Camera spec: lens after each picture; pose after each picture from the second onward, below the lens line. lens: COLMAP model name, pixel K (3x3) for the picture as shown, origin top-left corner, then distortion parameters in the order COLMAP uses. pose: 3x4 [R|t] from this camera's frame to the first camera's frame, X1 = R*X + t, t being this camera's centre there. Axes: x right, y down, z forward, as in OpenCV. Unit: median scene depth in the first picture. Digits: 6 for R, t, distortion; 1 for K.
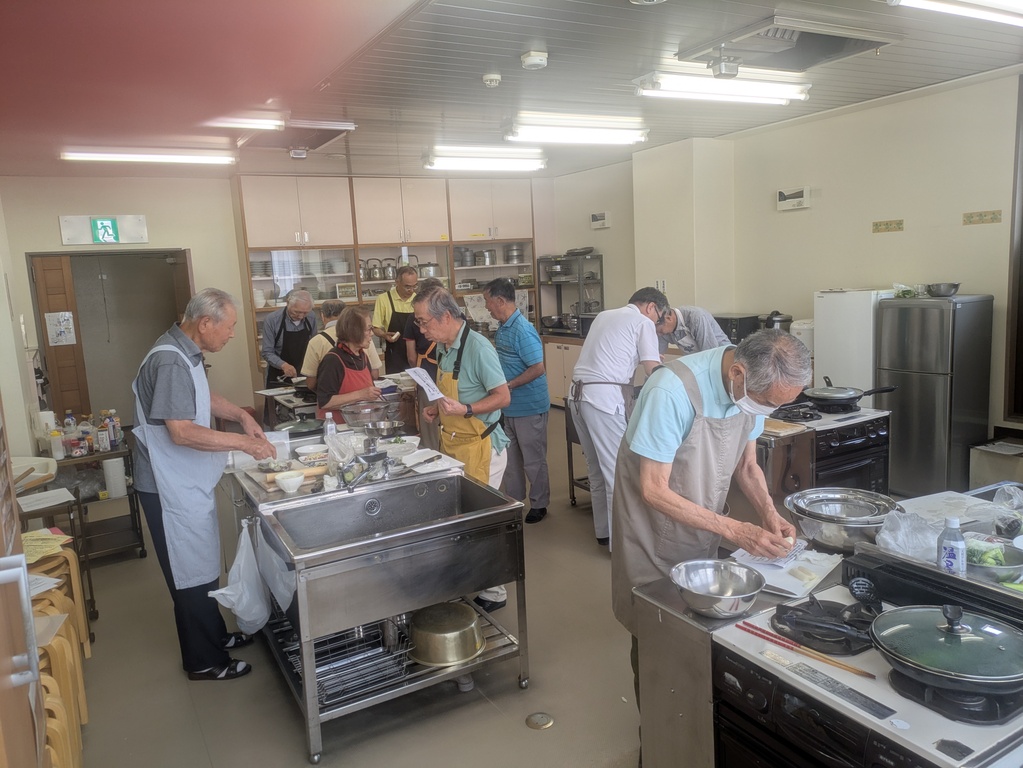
lens RADIAL K [[756.5, 0, 509.0], [0, 756.5, 383.4], [0, 0, 1]] dist [0.042133, -0.024471]
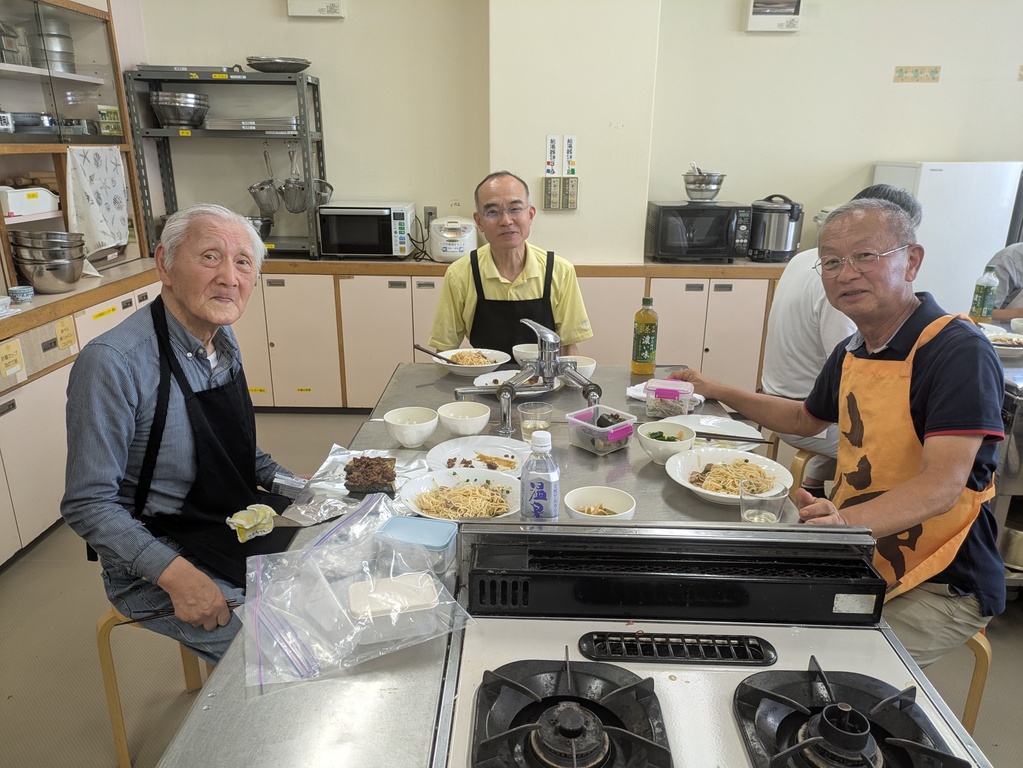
lens RADIAL K [[756.5, 0, 502.3], [0, 756.5, 406.6], [0, 0, 1]] dist [0.042133, -0.024471]
pose [[0.522061, -0.220970, 0.823787, -0.262884], [0.089062, 0.974700, 0.205009, -0.057411], [-0.848245, -0.033659, 0.528533, 0.652311]]
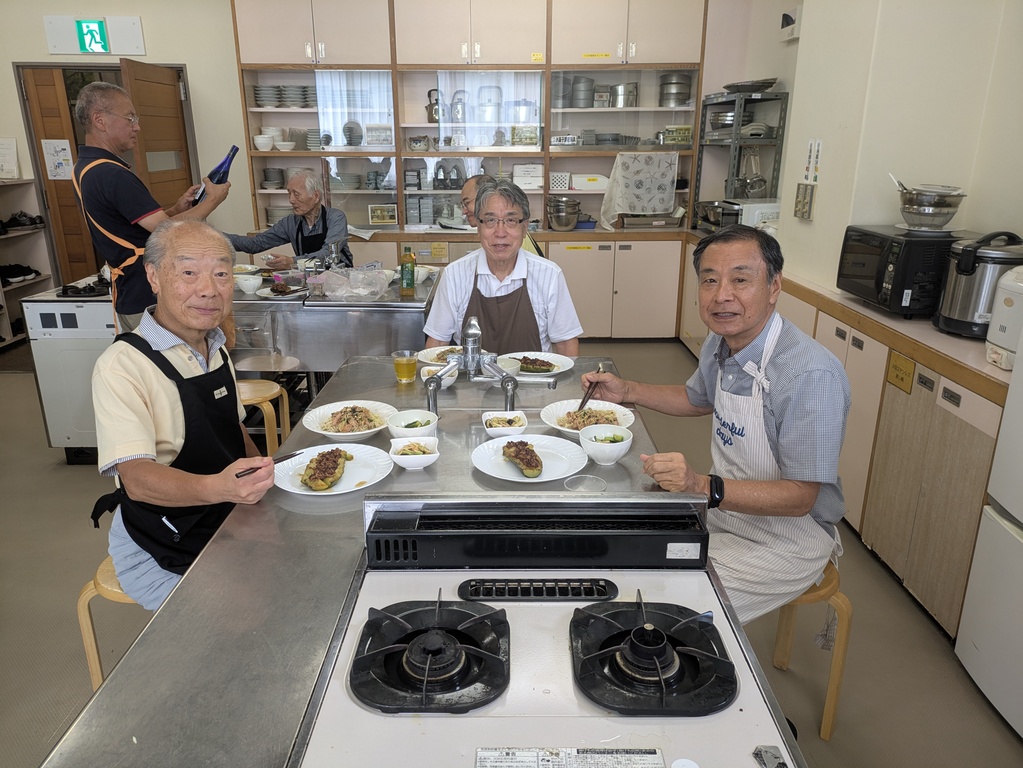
lens RADIAL K [[756.5, 0, 502.4], [0, 756.5, 388.7], [0, 0, 1]] dist [0.042133, -0.024471]
pose [[0.862807, 0.207527, -0.460974, 0.248072], [-0.121838, 0.970340, 0.208796, -0.052888], [0.490632, -0.123987, 0.862501, 0.402129]]
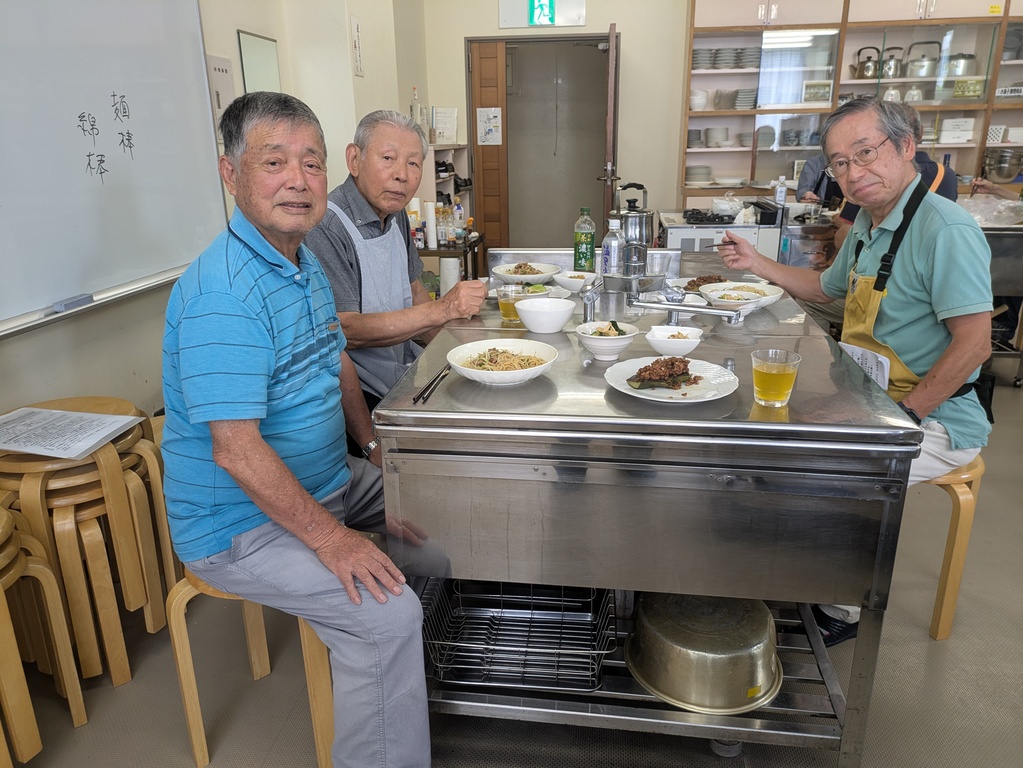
lens RADIAL K [[756.5, 0, 520.8], [0, 756.5, 380.2], [0, 0, 1]] dist [0.042133, -0.024471]
pose [[0.799364, 0.224371, -0.557382, 0.028082], [-0.120801, 0.968733, 0.216712, 0.020007], [0.588578, -0.105900, 0.801474, 0.208141]]
